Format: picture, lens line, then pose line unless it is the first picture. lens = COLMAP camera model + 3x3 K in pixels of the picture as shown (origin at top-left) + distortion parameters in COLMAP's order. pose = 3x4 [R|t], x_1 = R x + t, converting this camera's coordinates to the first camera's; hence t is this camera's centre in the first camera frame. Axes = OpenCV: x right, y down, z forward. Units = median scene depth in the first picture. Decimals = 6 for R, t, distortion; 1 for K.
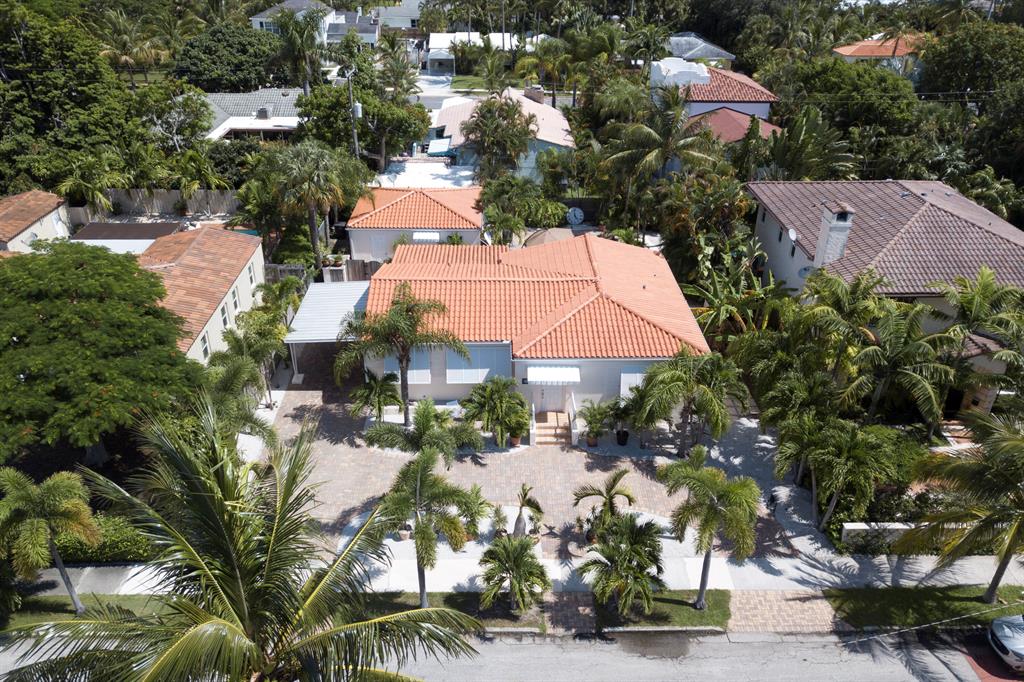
lens RADIAL K [[771.1, 0, 509.3], [0, 771.1, 360.5], [0, 0, 1]] dist [0.027180, -0.001855]
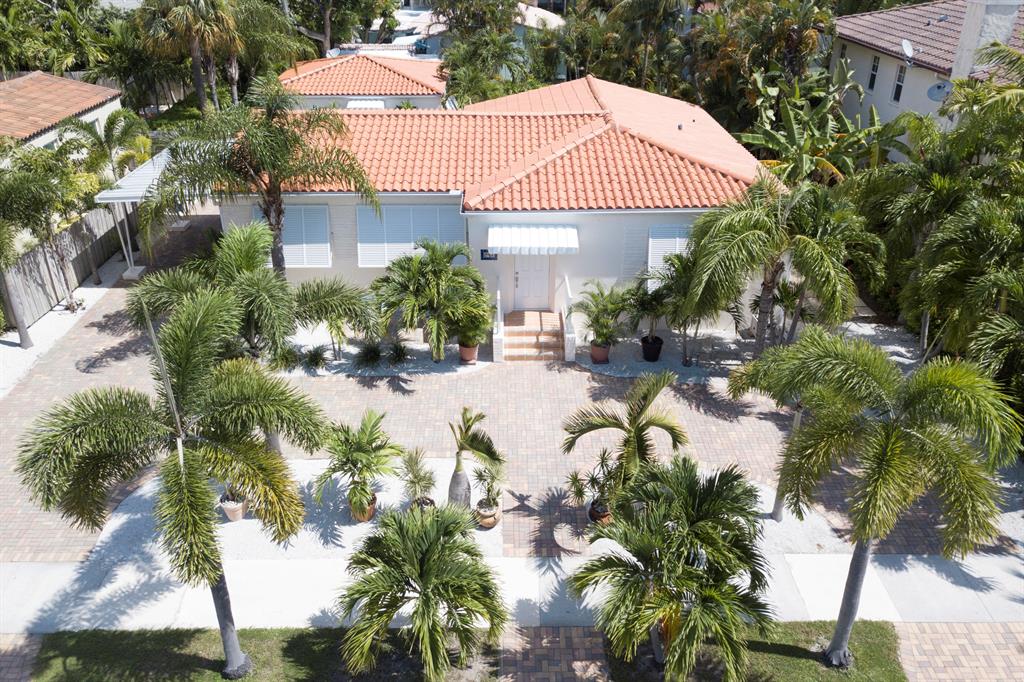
lens RADIAL K [[781.6, 0, 516.9], [0, 781.6, 317.8], [0, 0, 1]] dist [0.005303, -0.000138]
pose [[0.999994, -0.001924, 0.002772, 0.043044], [0.002073, 0.998485, -0.054976, 0.109335], [-0.002662, 0.054982, 0.998484, 0.410091]]
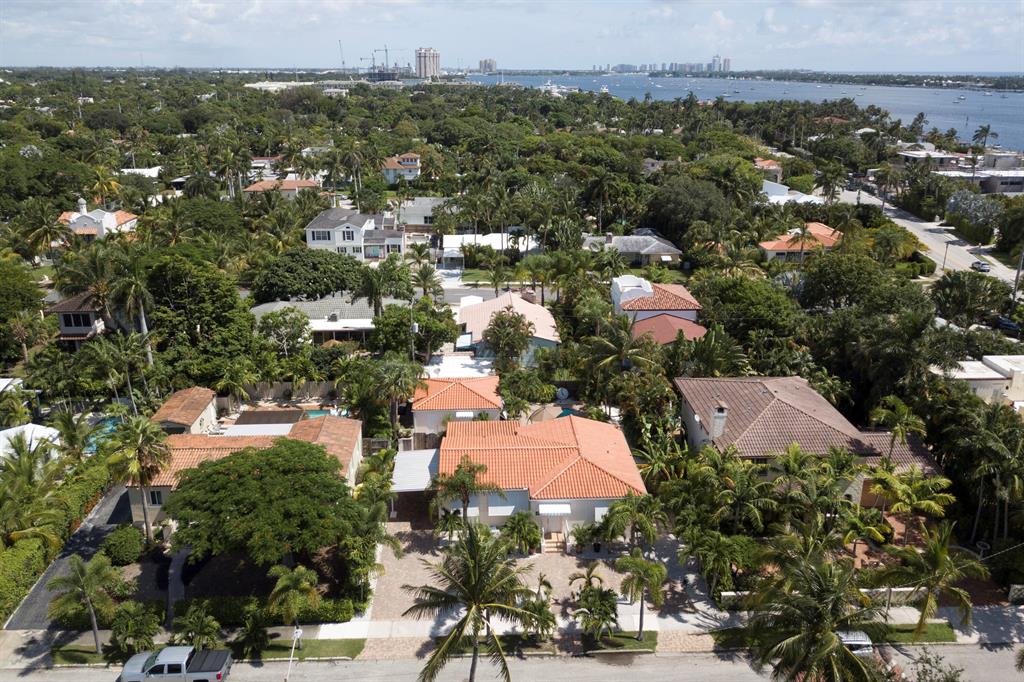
lens RADIAL K [[781.6, 0, 516.9], [0, 781.6, 317.8], [0, 0, 1]] dist [0.005303, -0.000138]
pose [[0.999503, -0.010851, 0.029614, -0.069719], [0.017140, 0.975075, -0.221211, -0.011969], [-0.026476, 0.221609, 0.974776, -0.738427]]
